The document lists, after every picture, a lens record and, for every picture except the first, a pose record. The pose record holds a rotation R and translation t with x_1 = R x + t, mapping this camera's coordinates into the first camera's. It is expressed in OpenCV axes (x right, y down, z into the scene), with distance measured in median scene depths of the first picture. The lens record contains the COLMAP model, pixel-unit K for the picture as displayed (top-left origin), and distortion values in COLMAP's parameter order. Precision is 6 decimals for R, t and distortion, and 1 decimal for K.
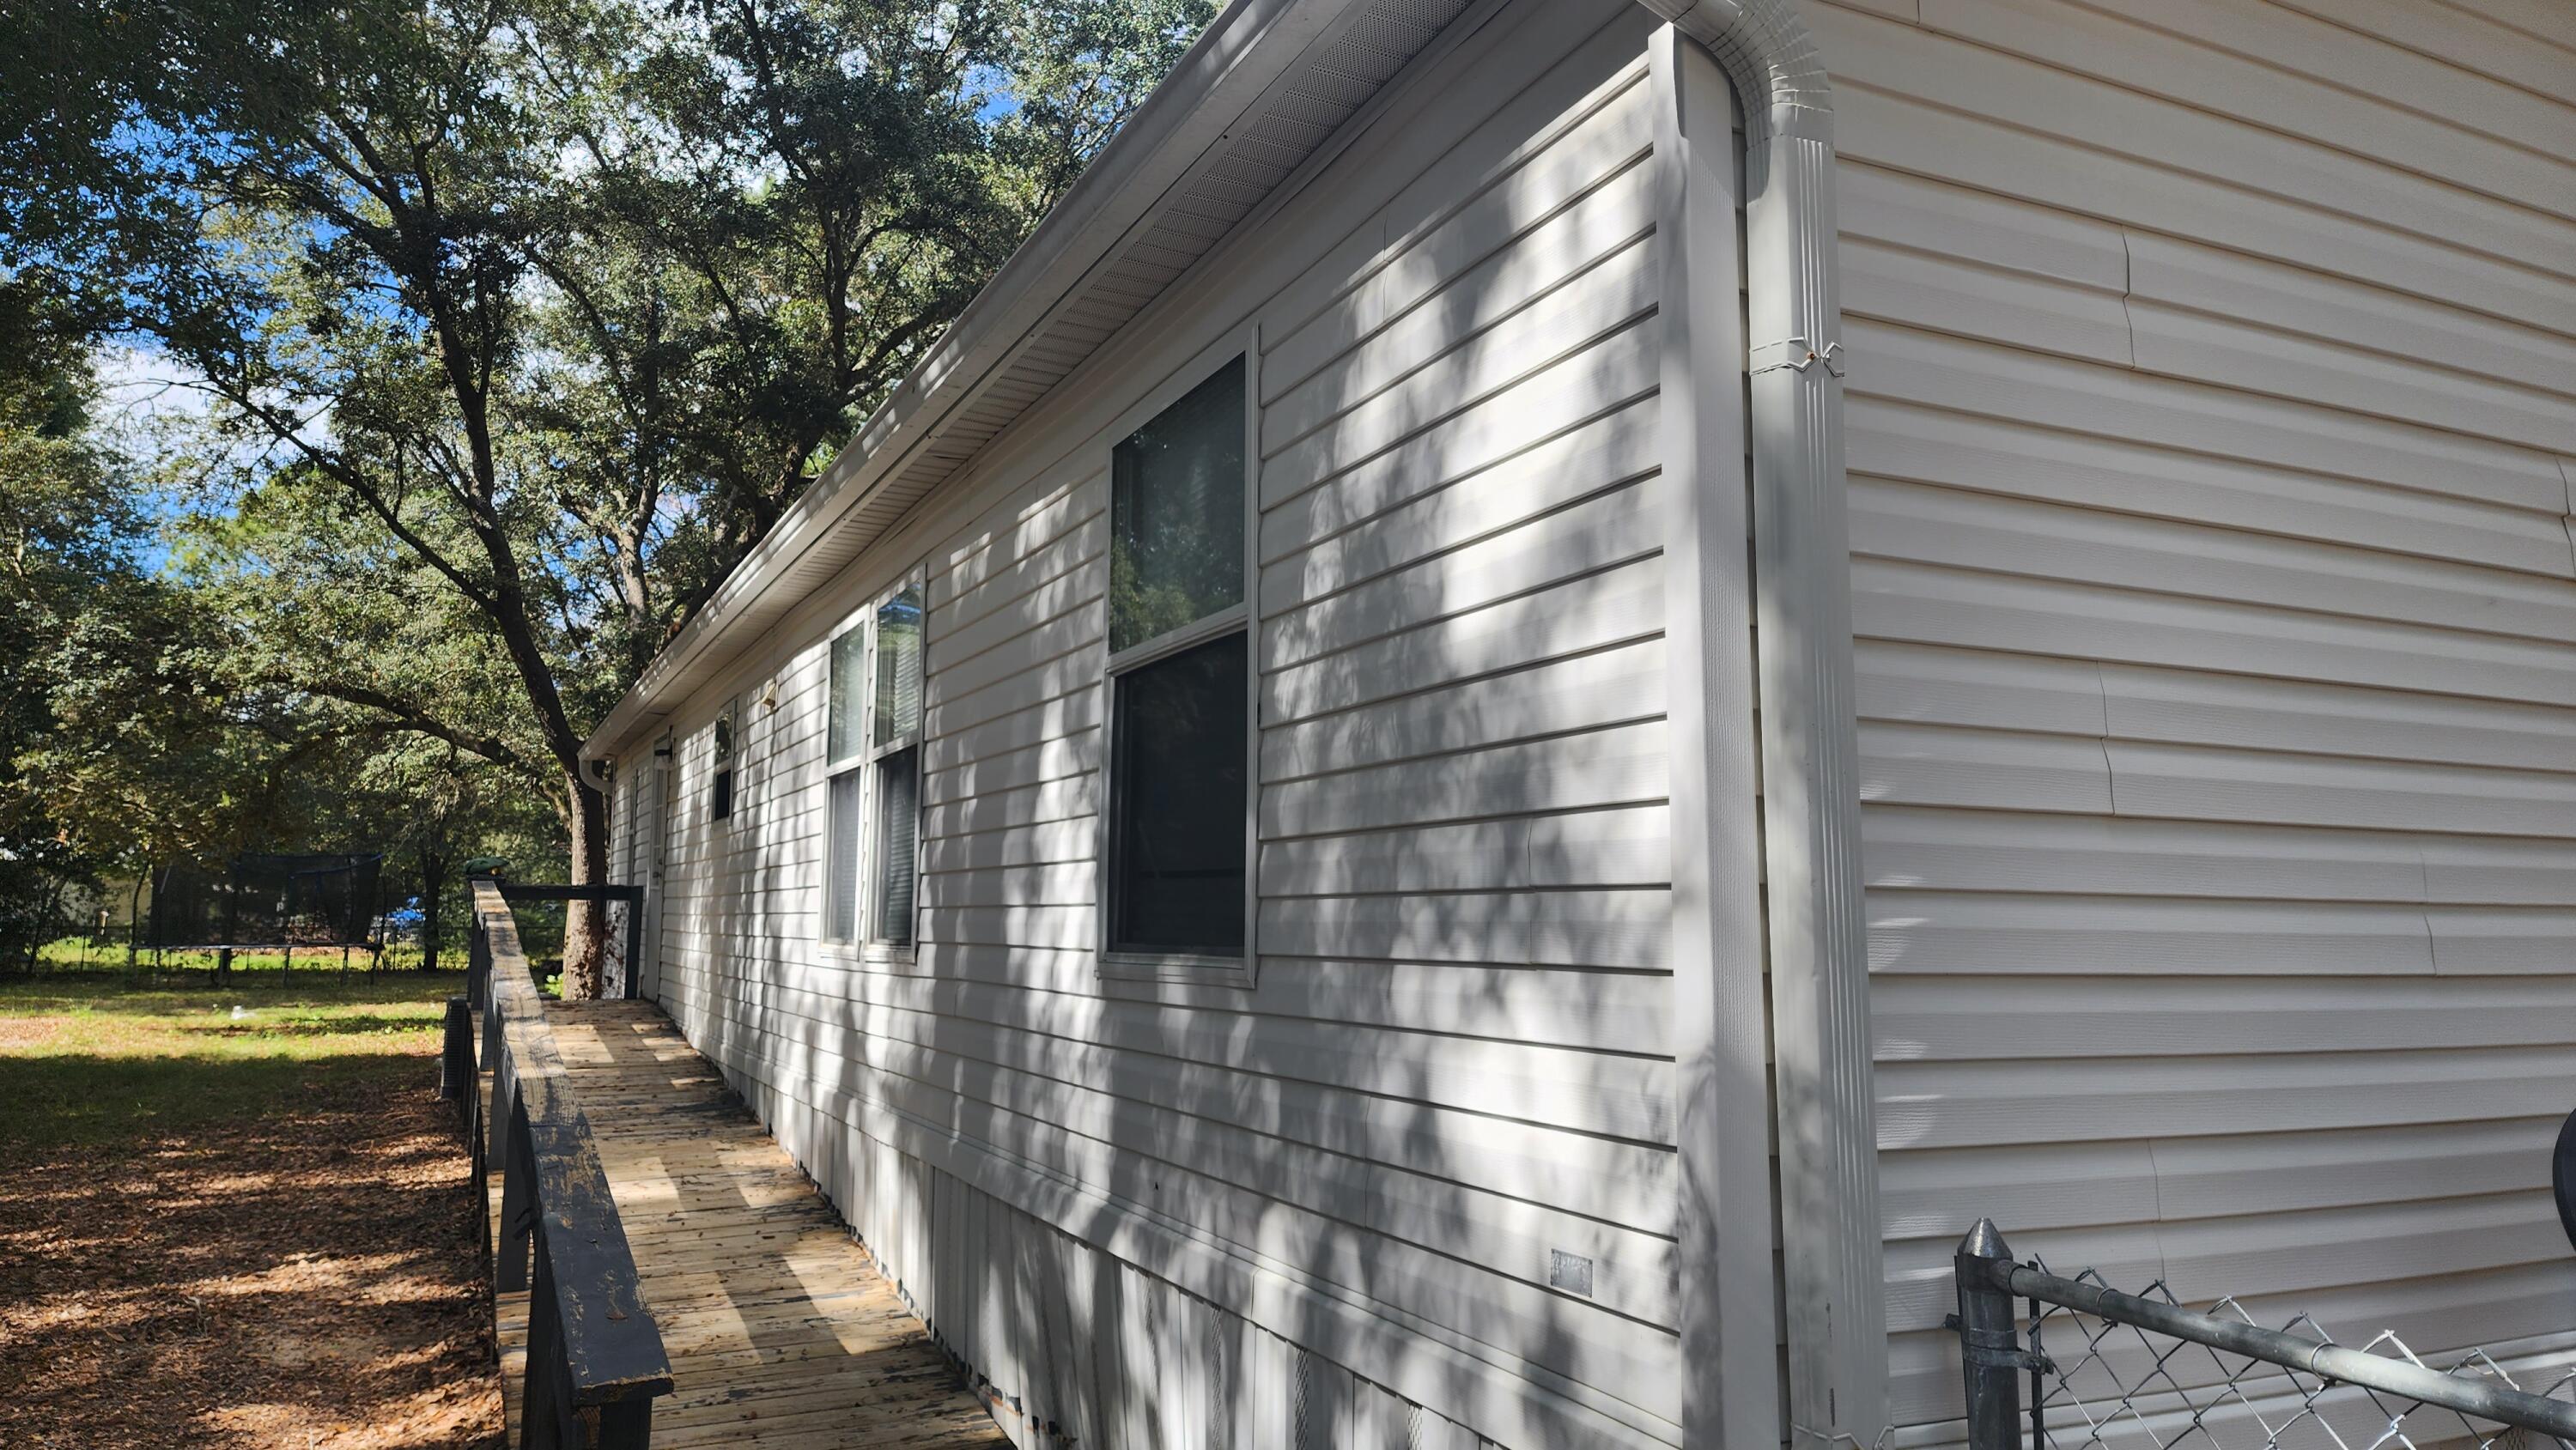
lens RADIAL K [[1760.1, 0, 1276.0], [0, 1760.1, 712.0], [0, 0, 1]] dist [0.019126, -0.012348]
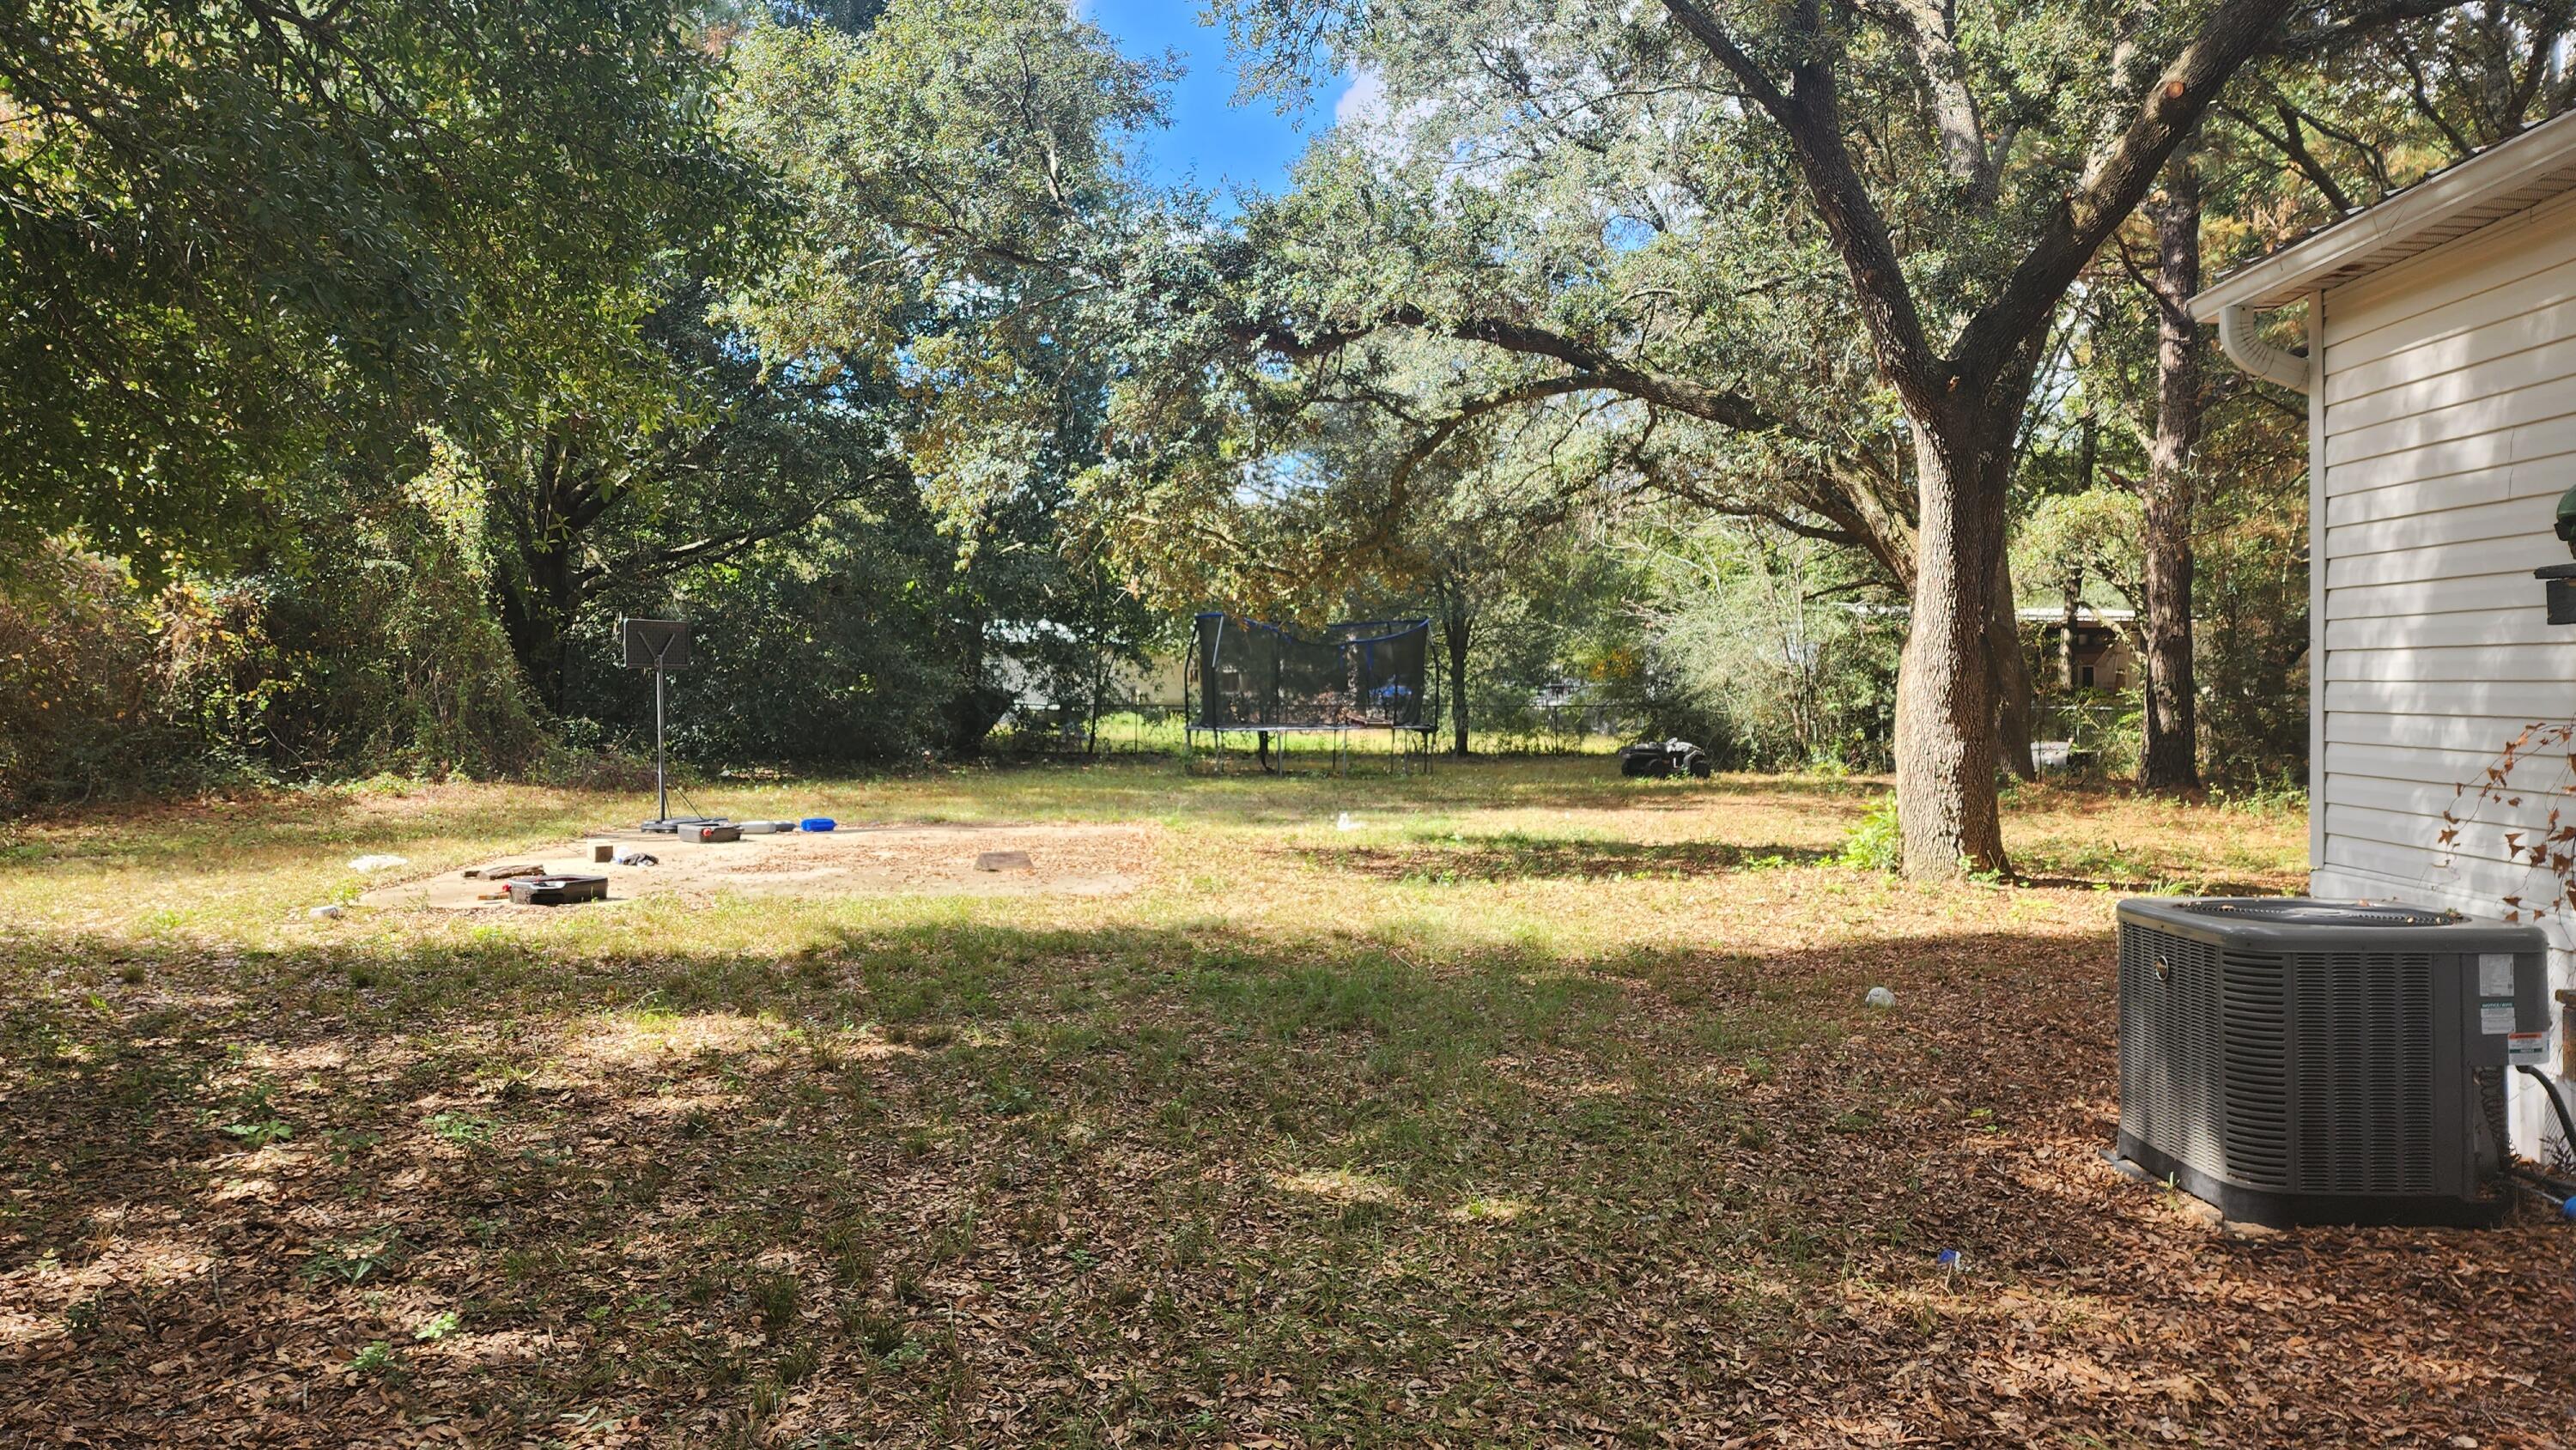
lens RADIAL K [[1760.1, 0, 1292.7], [0, 1760.1, 717.4], [0, 0, 1]] dist [0.019126, -0.012348]
pose [[0.883002, 0.004202, -0.469351, -0.158319], [0.055330, 0.992056, 0.112977, 0.026404], [0.466097, -0.125728, 0.875754, 0.214512]]
